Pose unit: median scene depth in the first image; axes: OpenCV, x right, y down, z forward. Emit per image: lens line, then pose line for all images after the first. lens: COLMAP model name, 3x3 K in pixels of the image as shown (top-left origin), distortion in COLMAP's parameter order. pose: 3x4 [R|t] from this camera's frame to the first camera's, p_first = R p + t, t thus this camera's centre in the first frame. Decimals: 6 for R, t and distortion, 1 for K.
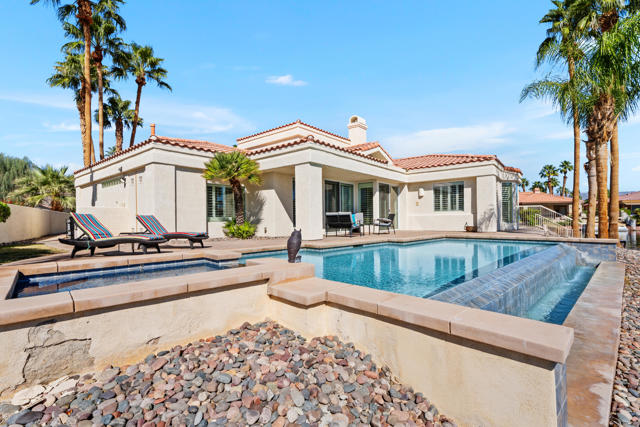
lens RADIAL K [[291.0, 0, 324.2], [0, 291.0, 218.7], [0, 0, 1]] dist [-0.001718, 0.000466]
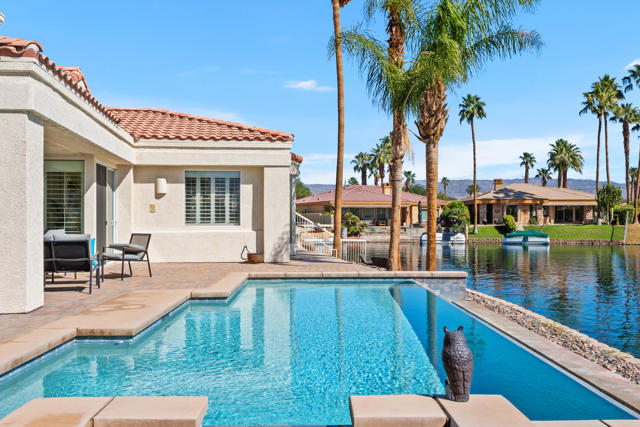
lens RADIAL K [[579.9, 0, 318.4], [0, 579.9, 212.3], [0, 0, 1]] dist [-0.007848, 0.000000]
pose [[0.684409, 0.019426, 0.728840, -0.227331], [-0.008982, 0.999794, -0.018214, -0.032237], [-0.729043, 0.005920, 0.684442, 0.127832]]
